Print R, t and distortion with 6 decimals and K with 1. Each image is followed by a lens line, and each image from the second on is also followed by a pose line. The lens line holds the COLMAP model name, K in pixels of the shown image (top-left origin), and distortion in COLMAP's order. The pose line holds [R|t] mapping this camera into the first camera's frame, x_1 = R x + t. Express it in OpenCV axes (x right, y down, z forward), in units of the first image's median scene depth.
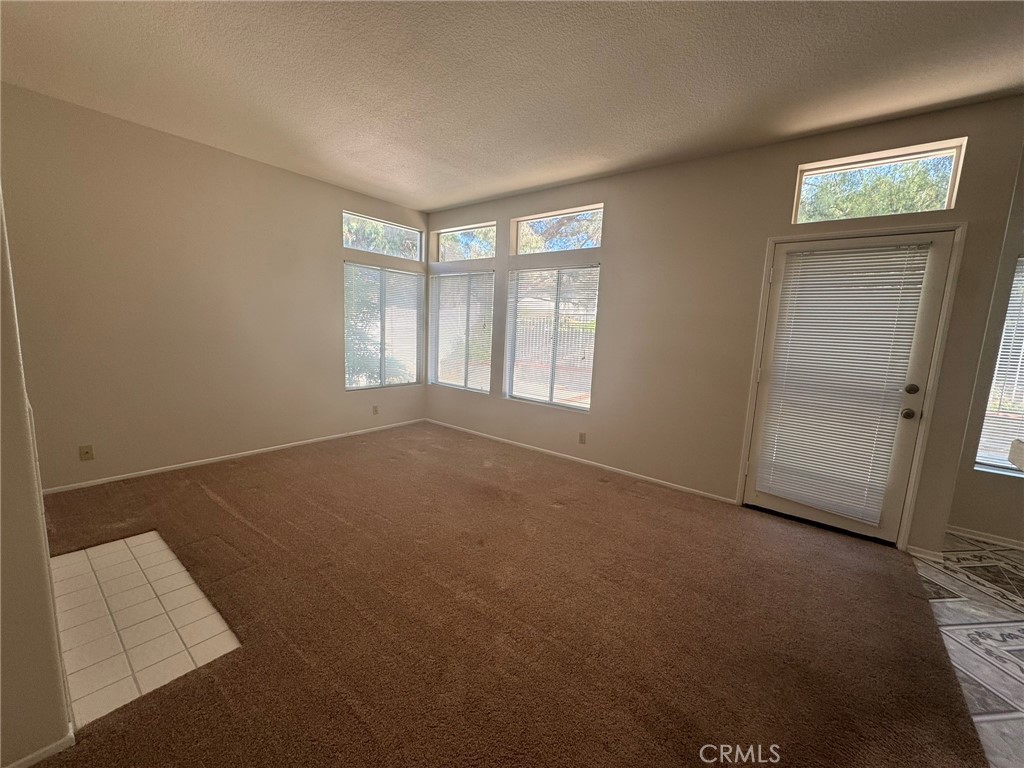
lens RADIAL K [[414.3, 0, 510.7], [0, 414.3, 386.2], [0, 0, 1]] dist [-0.000968, -0.000308]
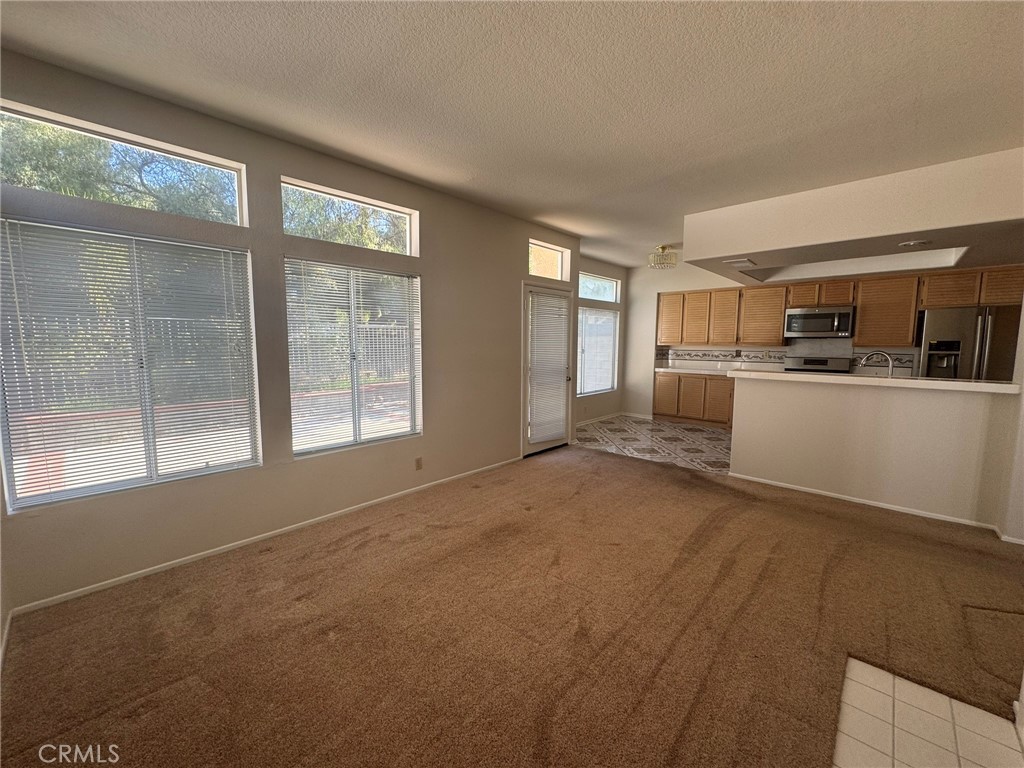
lens RADIAL K [[414.3, 0, 512.9], [0, 414.3, 382.4], [0, 0, 1]] dist [-0.000968, -0.000308]
pose [[0.070937, -0.147432, 0.986525, -0.675403], [0.134619, 0.981383, 0.136984, -0.144575], [-0.988355, 0.123087, 0.089463, 0.678713]]
